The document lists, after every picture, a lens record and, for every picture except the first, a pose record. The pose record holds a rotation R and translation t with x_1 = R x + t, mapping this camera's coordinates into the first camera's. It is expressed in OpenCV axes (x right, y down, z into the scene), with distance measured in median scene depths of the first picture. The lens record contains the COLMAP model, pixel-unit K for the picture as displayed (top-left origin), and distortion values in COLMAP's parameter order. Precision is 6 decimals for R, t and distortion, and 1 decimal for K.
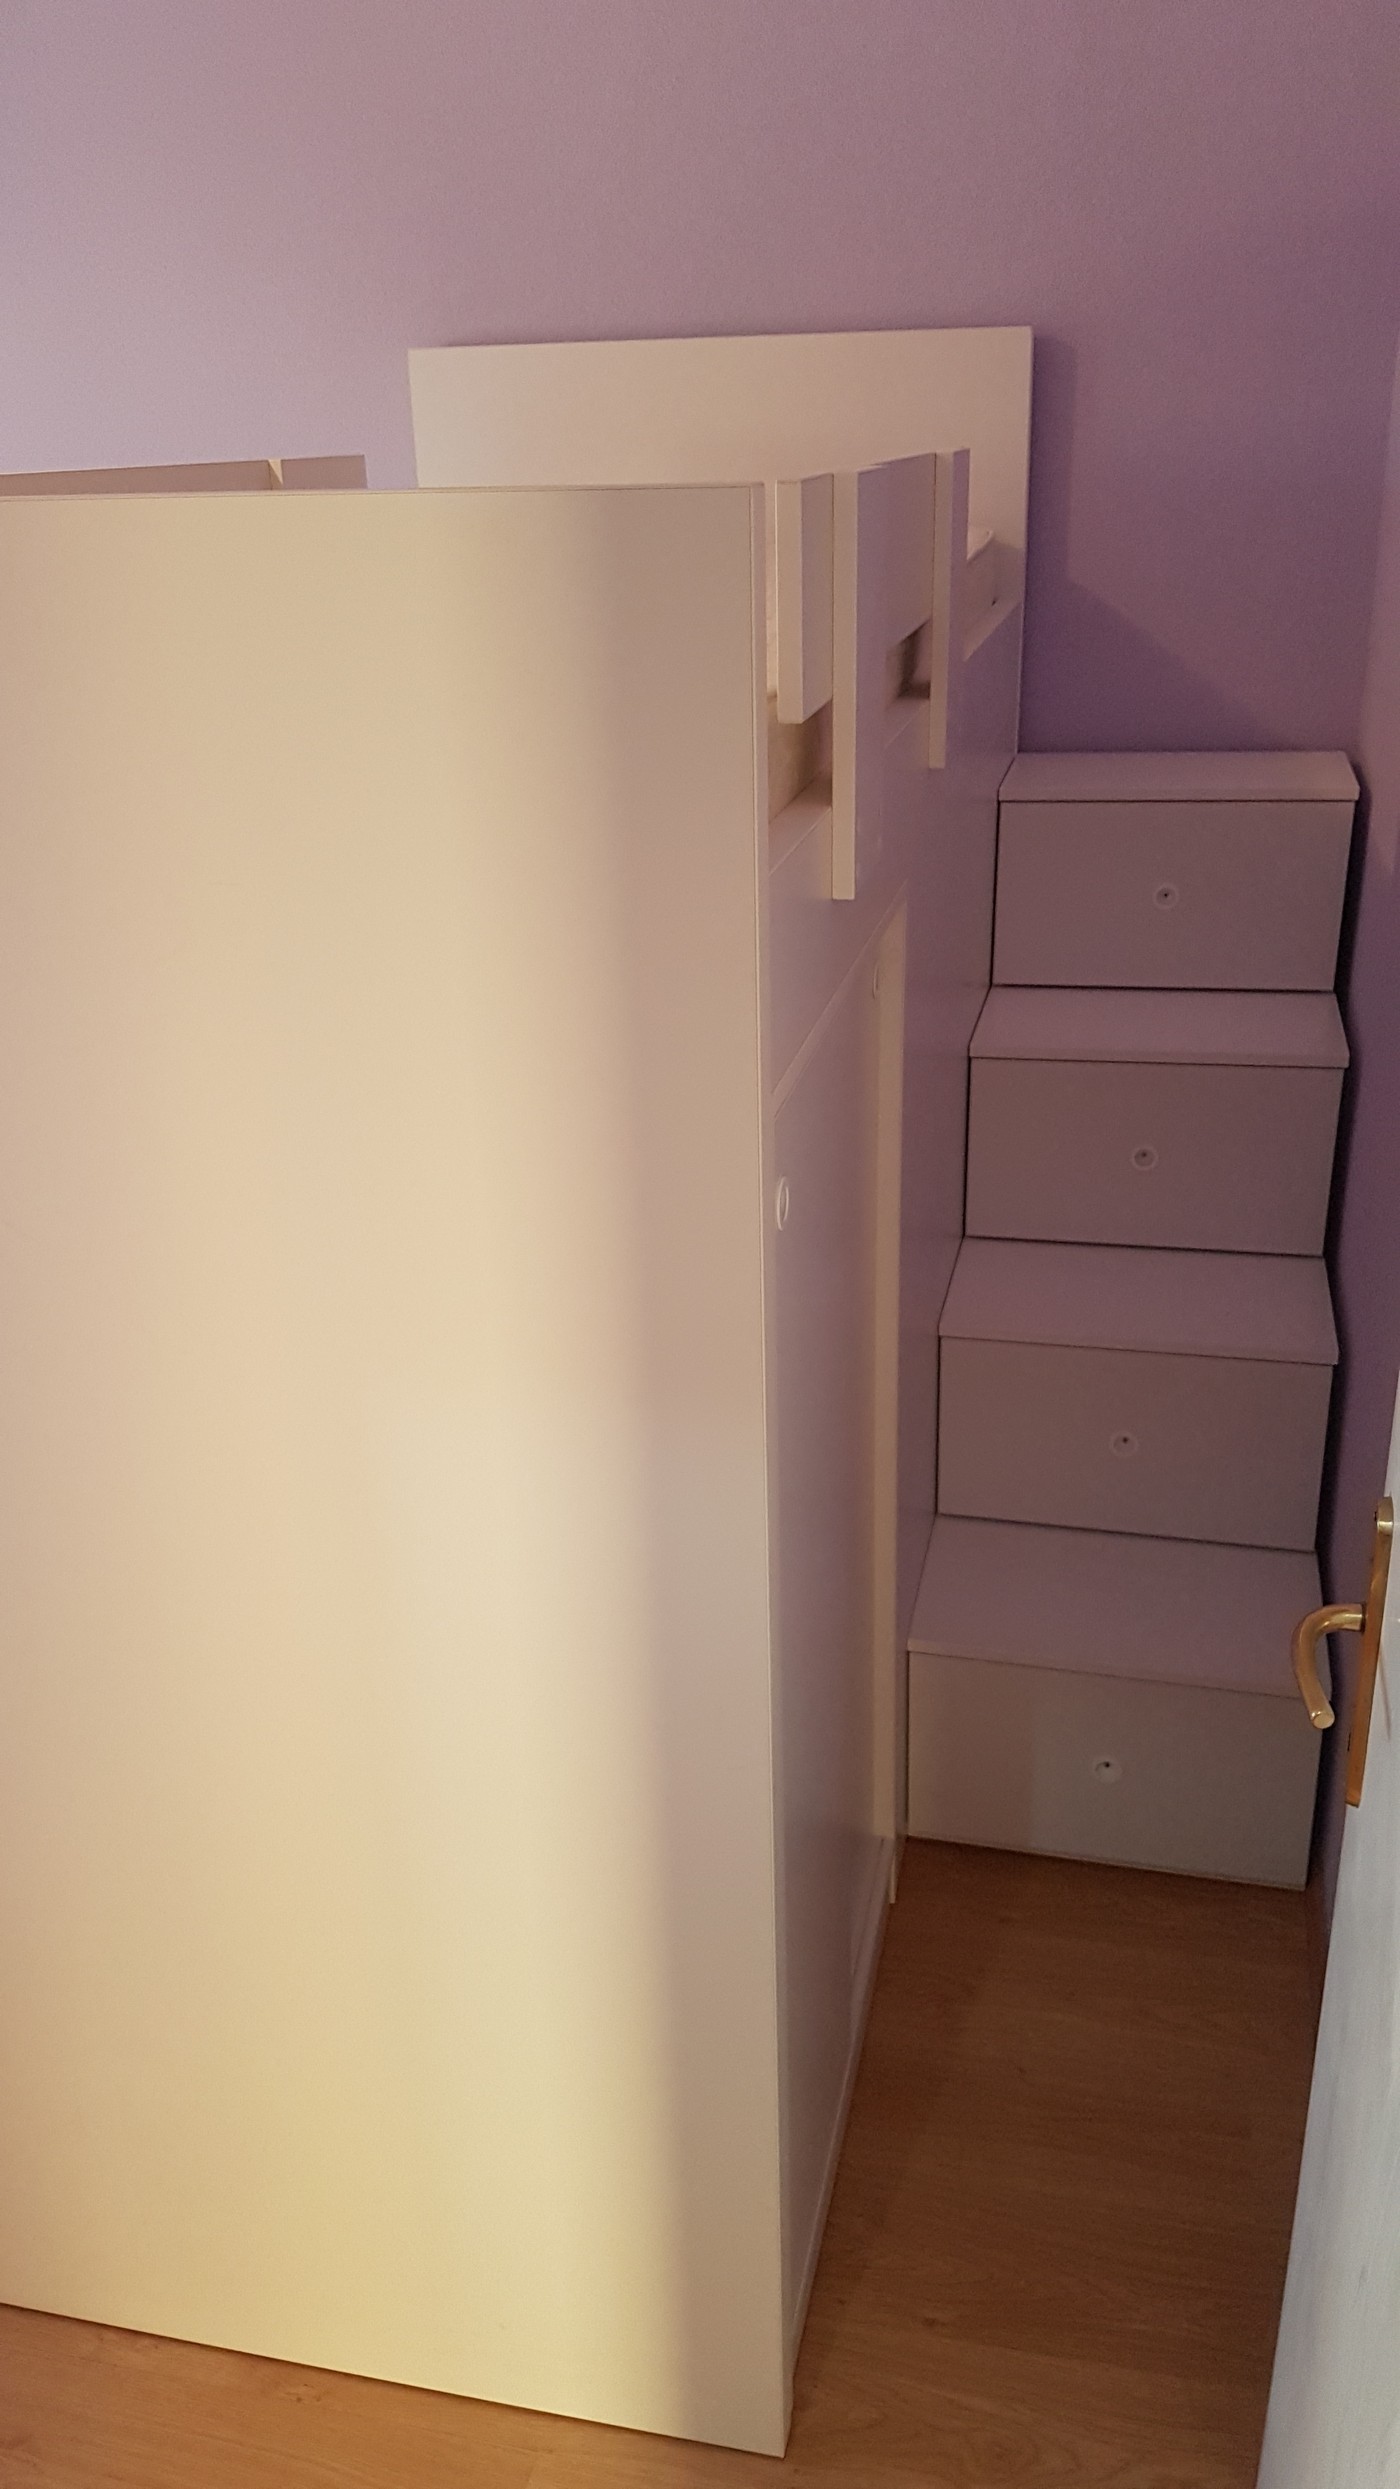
lens RADIAL K [[1919.0, 0, 707.3], [0, 1919.0, 1285.1], [0, 0, 1]] dist [0.289100, 0.001153]
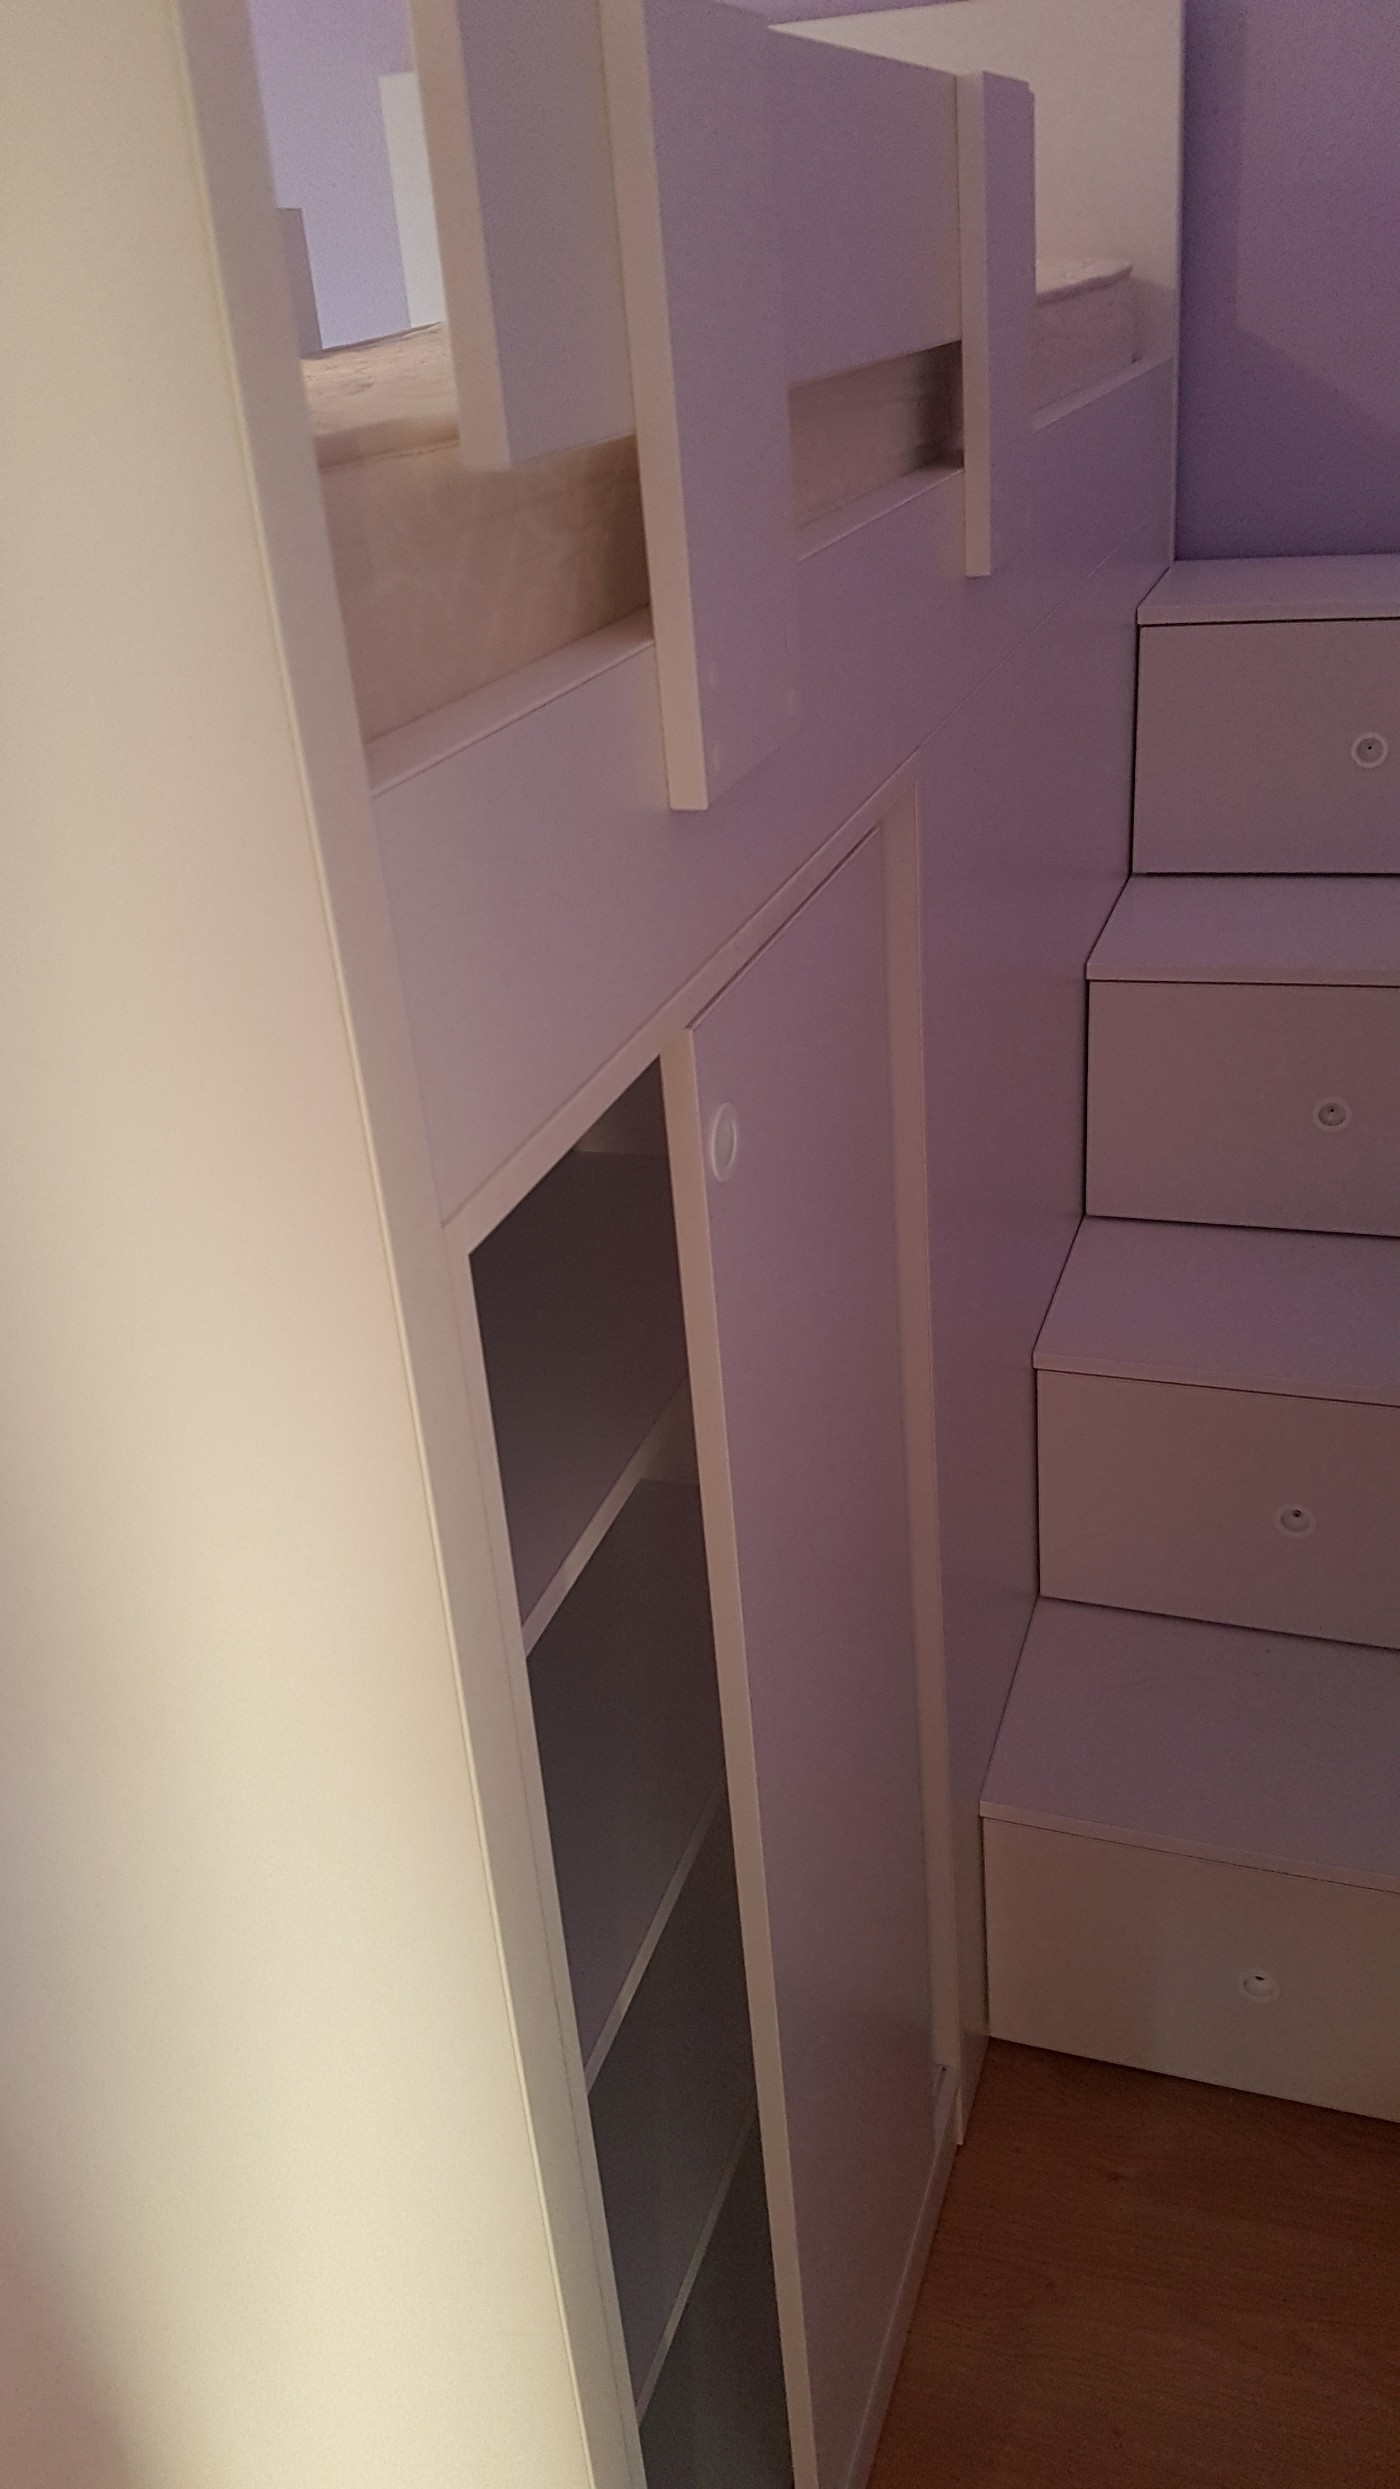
lens RADIAL K [[1981.0, 0, 700.0], [0, 1981.0, 1244.5], [0, 0, 1]] dist [0.213795, -0.262688]
pose [[0.994646, 0.003488, -0.103278, 0.071023], [0.001387, 0.998890, 0.047088, -0.055601], [0.103328, -0.046980, 0.993537, 0.236339]]
